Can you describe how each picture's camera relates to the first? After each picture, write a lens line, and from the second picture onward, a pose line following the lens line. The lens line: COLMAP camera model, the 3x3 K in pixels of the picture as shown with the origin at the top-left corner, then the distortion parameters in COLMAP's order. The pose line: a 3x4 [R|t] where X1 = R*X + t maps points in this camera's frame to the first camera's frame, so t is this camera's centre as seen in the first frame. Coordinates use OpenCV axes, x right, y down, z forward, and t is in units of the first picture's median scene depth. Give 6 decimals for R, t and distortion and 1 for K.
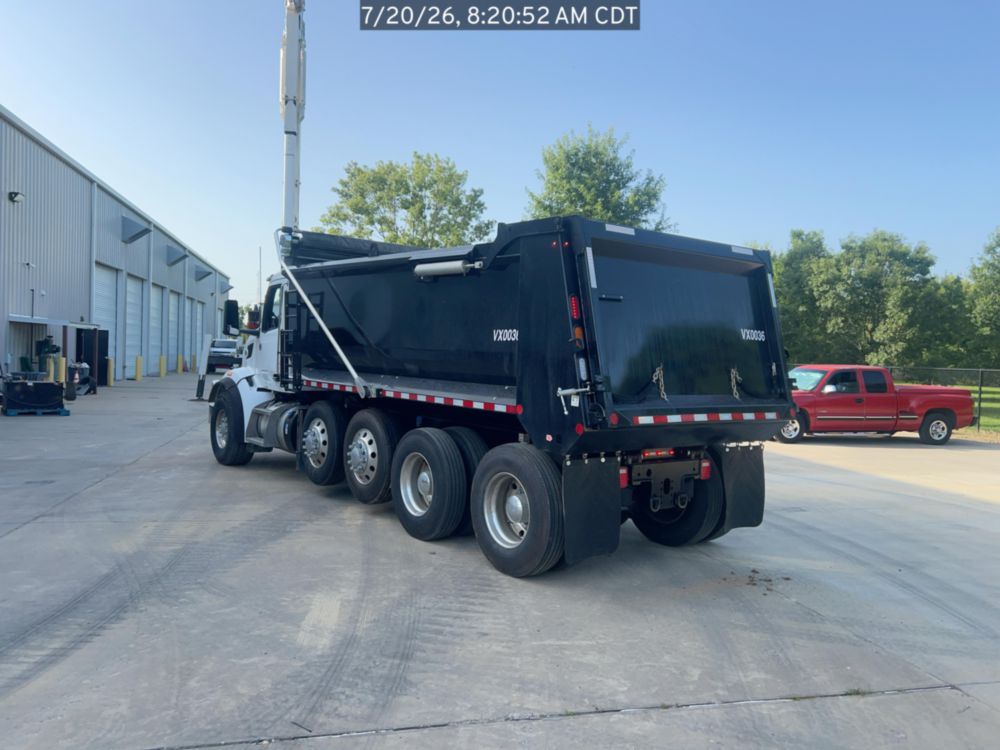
lens RADIAL K [[751.4, 0, 498.4], [0, 751.4, 380.1], [0, 0, 1]] dist [0.059847, -0.065332]
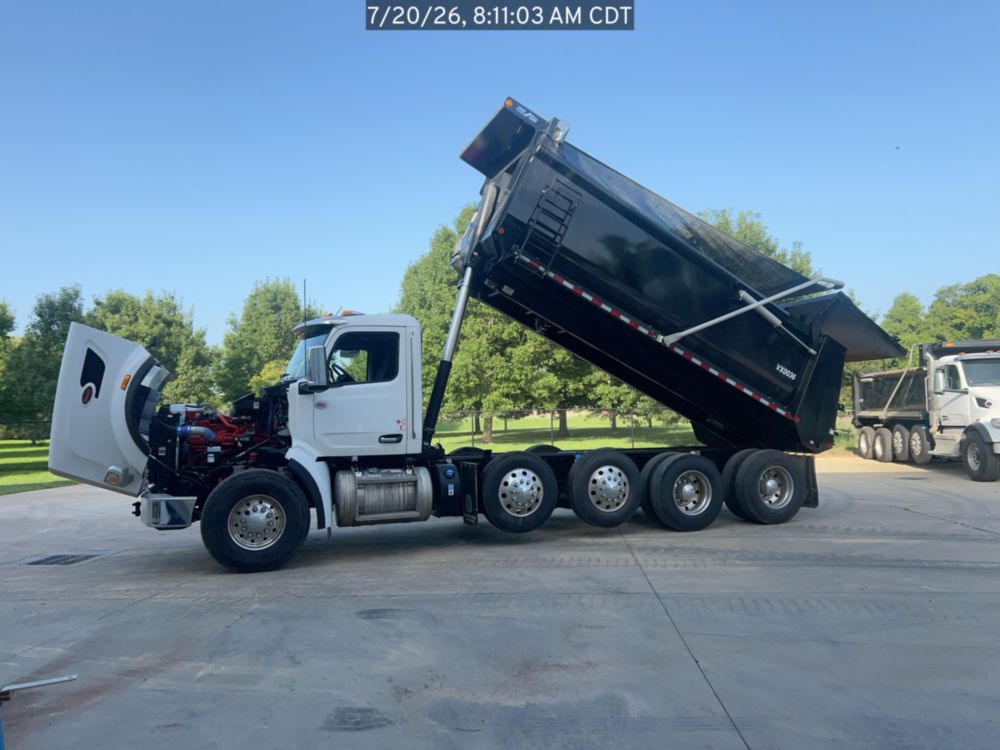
lens RADIAL K [[745.6, 0, 500.0], [0, 745.6, 375.0], [0, 0, 1]] dist [0.125814, -0.133613]
pose [[0.293419, 0.014502, 0.955874, -0.972374], [0.061142, 0.997553, -0.033902, -0.035698], [-0.954027, 0.068391, 0.291814, 0.560889]]
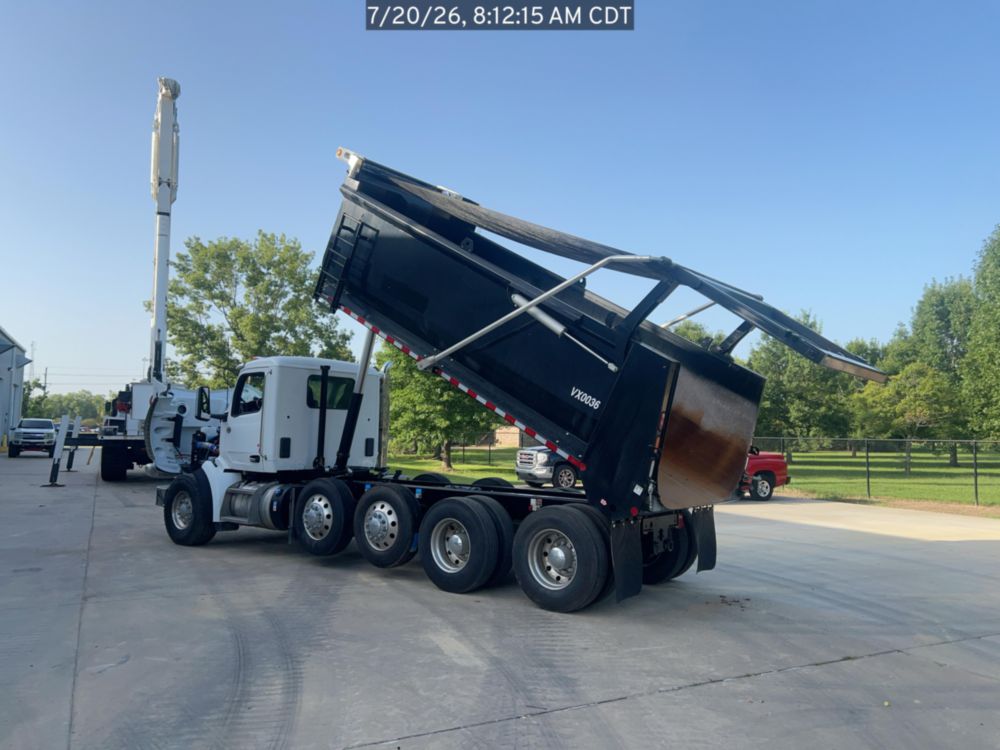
lens RADIAL K [[751.4, 0, 498.4], [0, 751.4, 380.1], [0, 0, 1]] dist [0.059847, -0.065332]
pose [[0.968281, 0.000894, 0.249862, -0.204214], [0.023283, 0.995320, -0.093788, -0.005411], [-0.248777, 0.096631, 0.963729, -0.119318]]
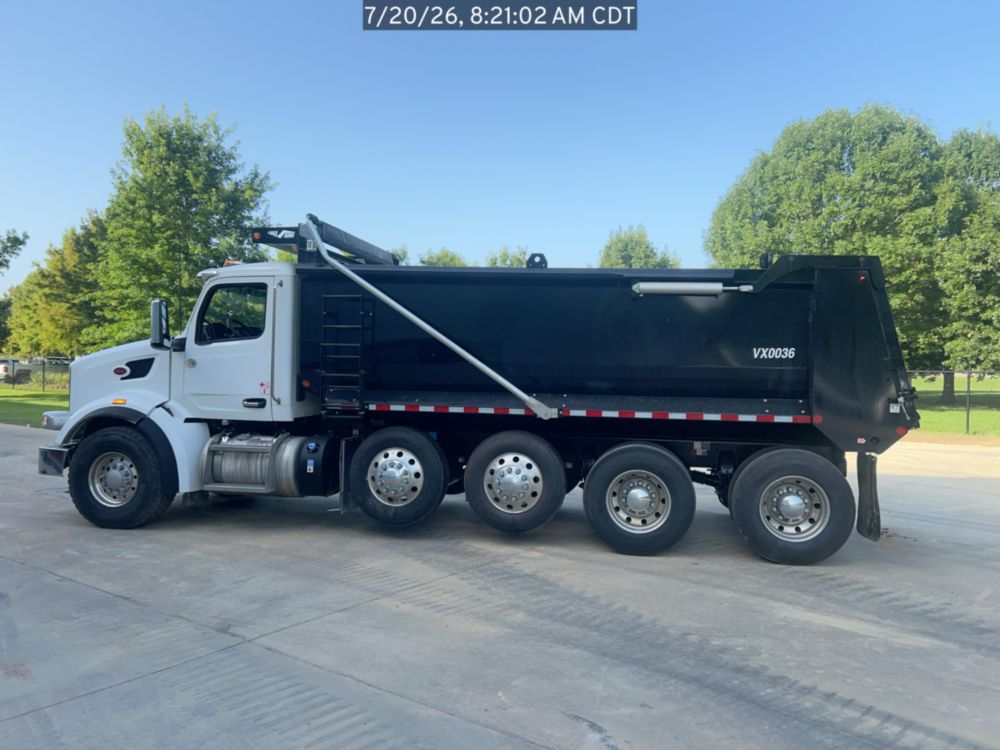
lens RADIAL K [[751.4, 0, 498.4], [0, 751.4, 380.1], [0, 0, 1]] dist [0.059847, -0.065332]
pose [[0.755568, -0.034119, 0.654181, -0.550638], [0.034052, 0.999338, 0.012792, -0.025627], [-0.654185, 0.012611, 0.756230, 0.222210]]
